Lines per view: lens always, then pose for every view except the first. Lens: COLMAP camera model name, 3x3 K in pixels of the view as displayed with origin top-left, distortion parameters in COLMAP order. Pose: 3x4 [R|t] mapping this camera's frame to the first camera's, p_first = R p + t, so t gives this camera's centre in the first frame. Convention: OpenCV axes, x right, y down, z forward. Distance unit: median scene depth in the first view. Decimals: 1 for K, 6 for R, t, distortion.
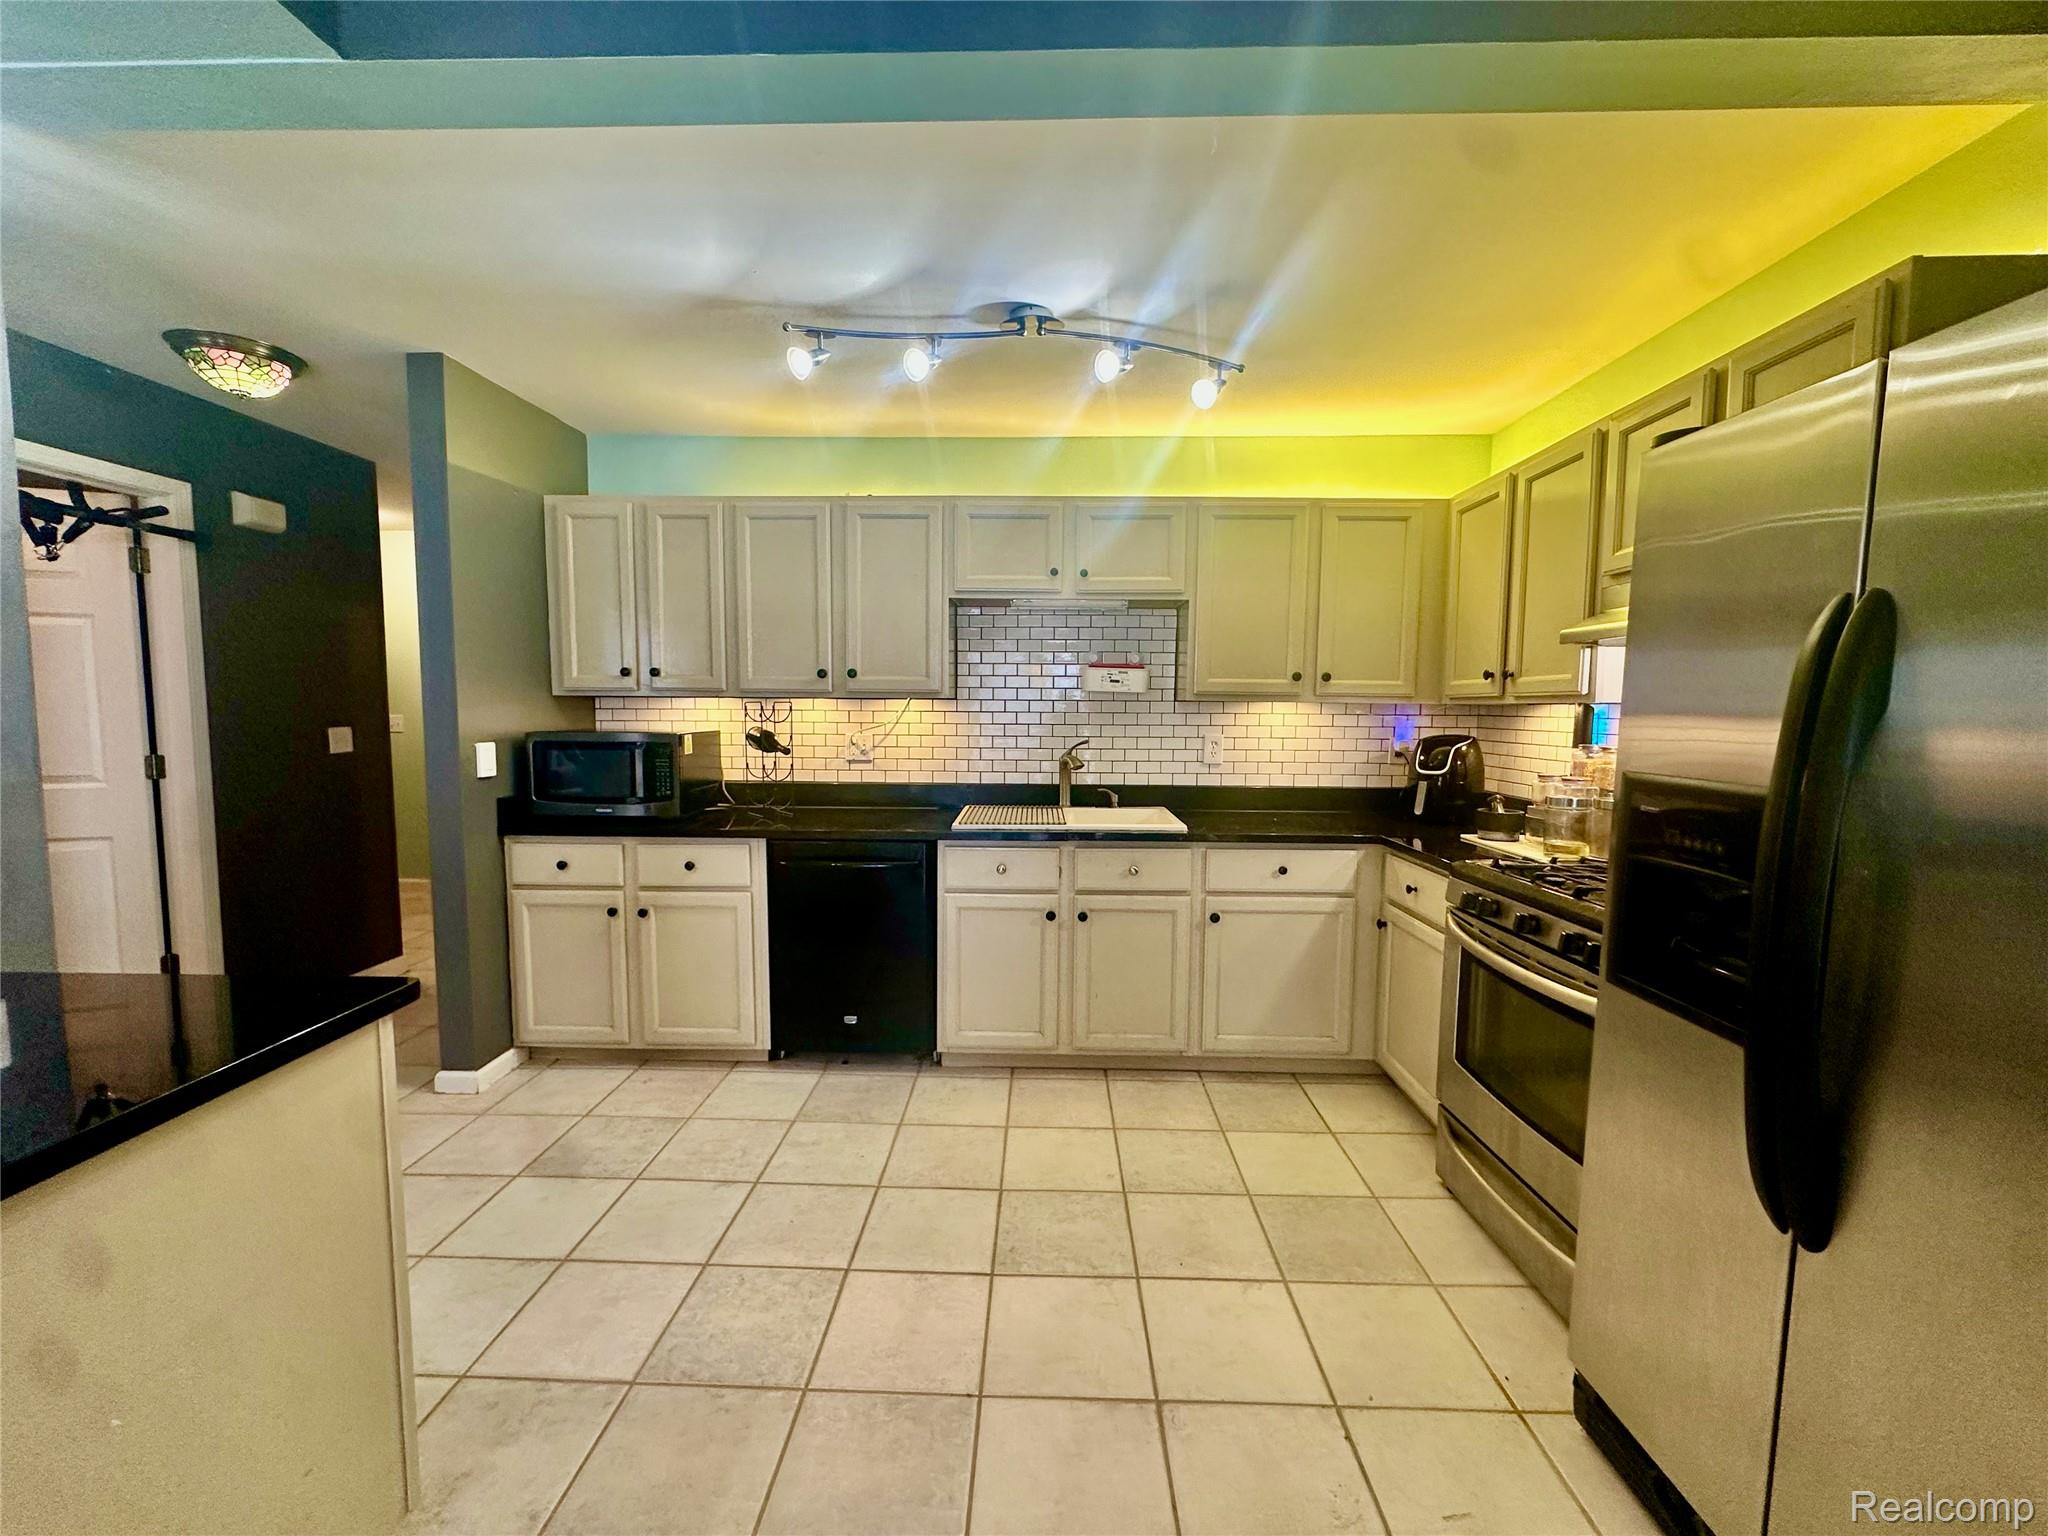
lens RADIAL K [[818.7, 0, 1024.0], [0, 818.7, 768.0], [0, 0, 1]] dist [0.000988, 0.000071]
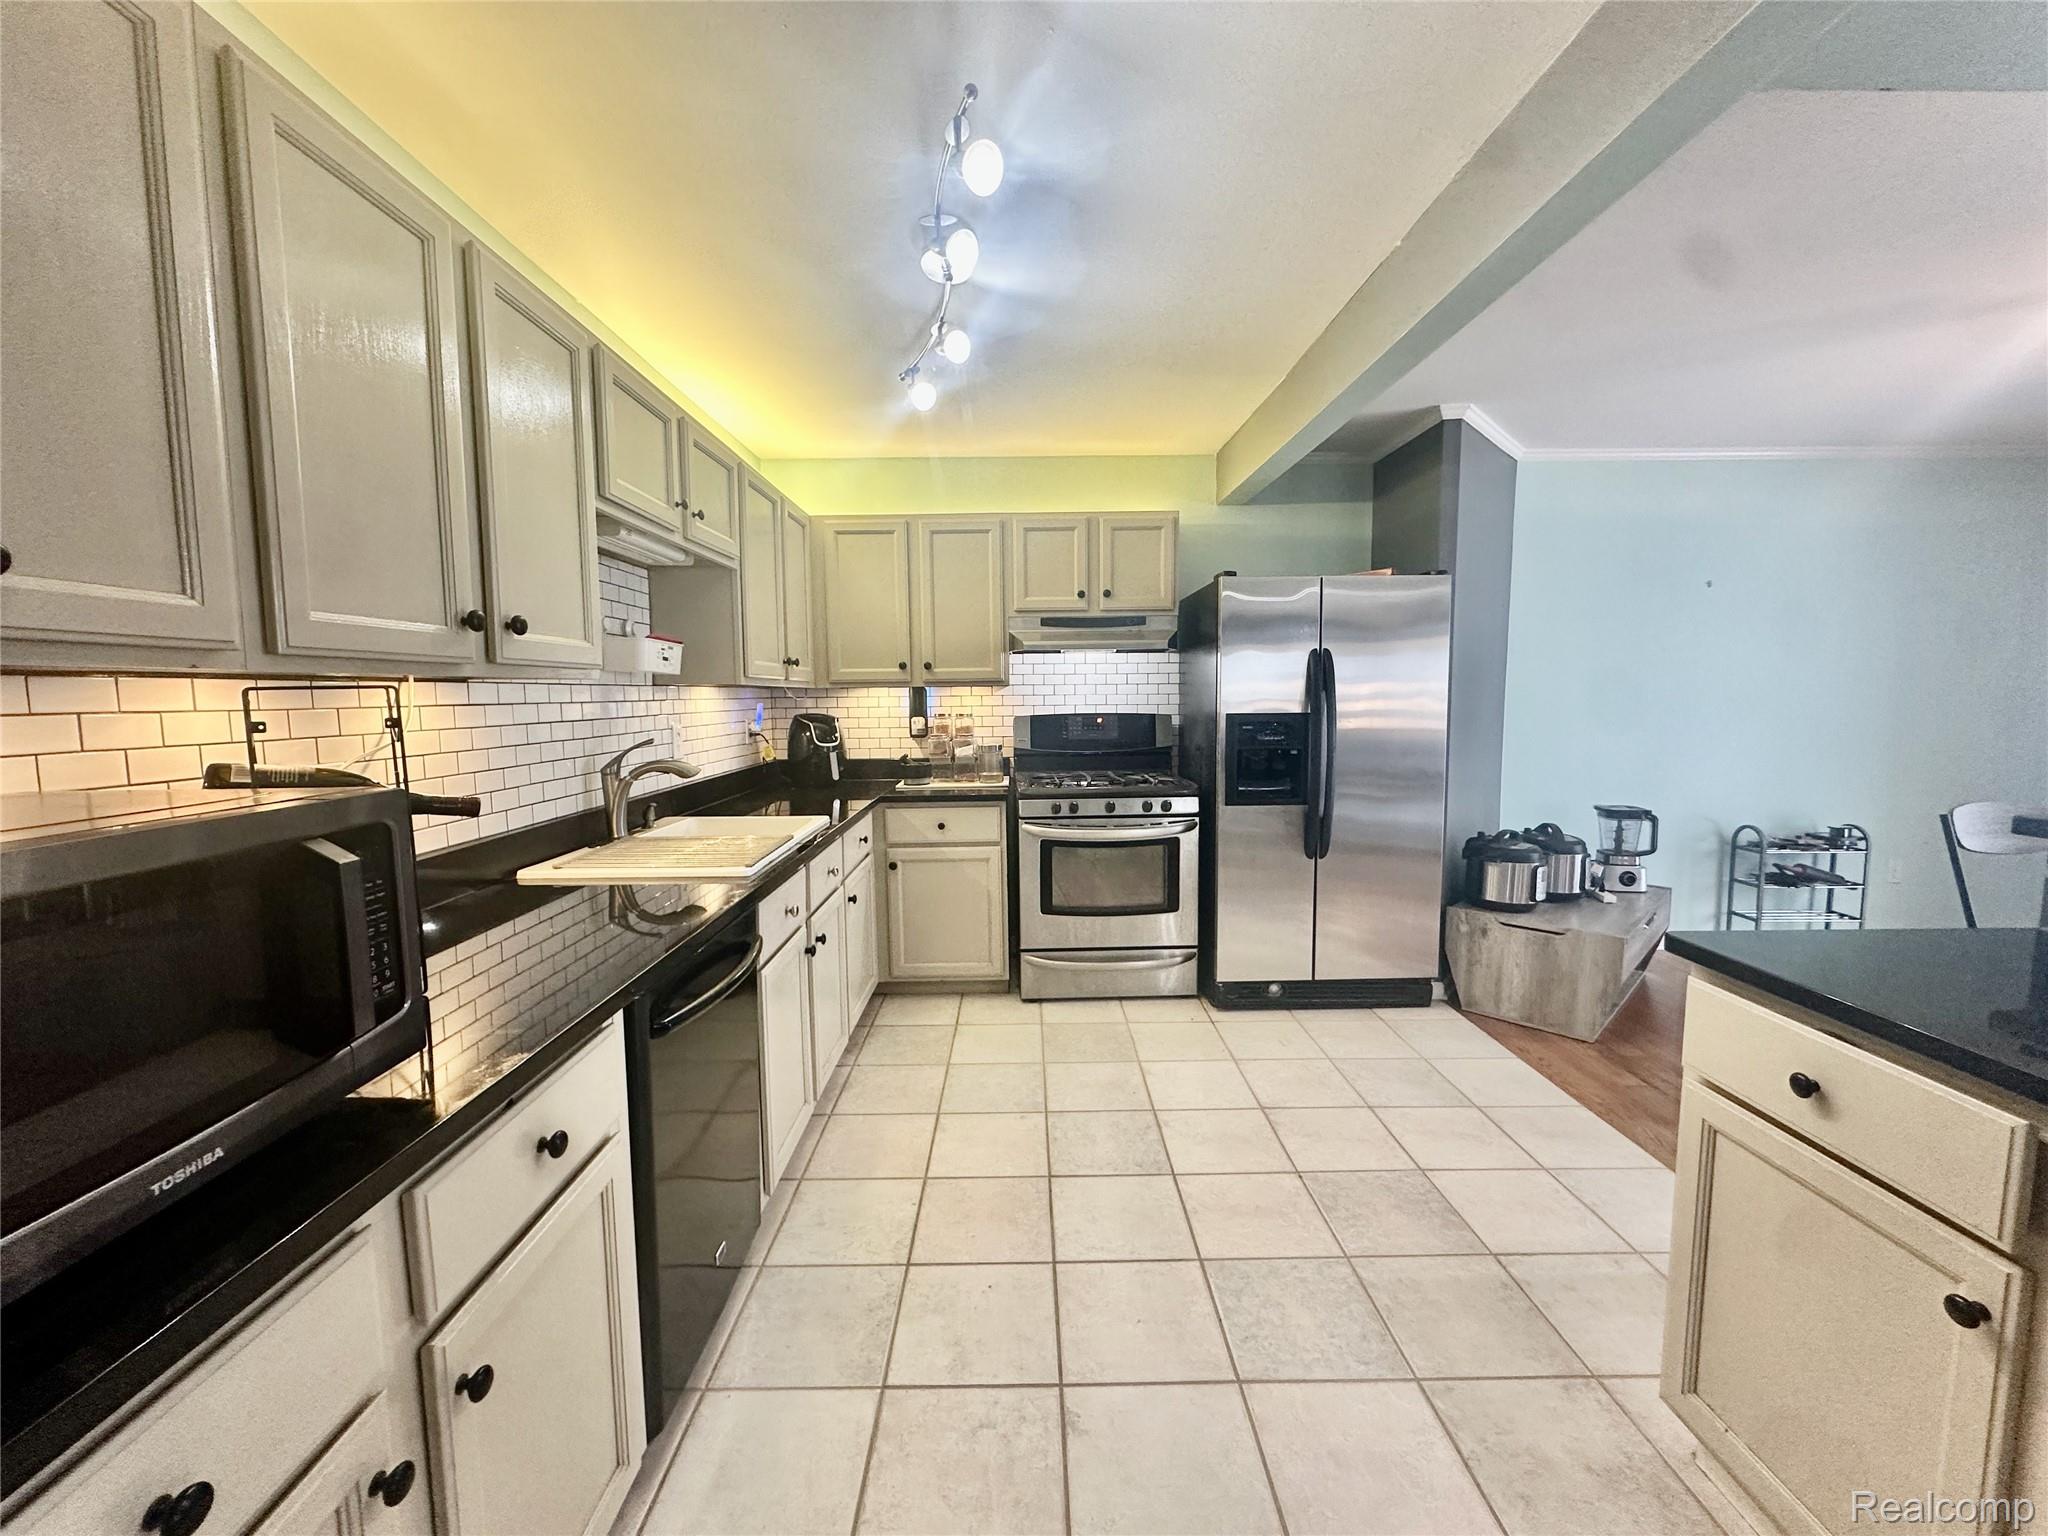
lens RADIAL K [[811.0, 0, 1024.0], [0, 811.0, 768.0], [0, 0, 1]] dist [-0.000917, 0.000069]
pose [[-0.034090, -0.101674, 0.994234, -0.975229], [0.075144, 0.991735, 0.103995, -0.085278], [-0.996590, 0.078256, -0.026168, 1.033157]]
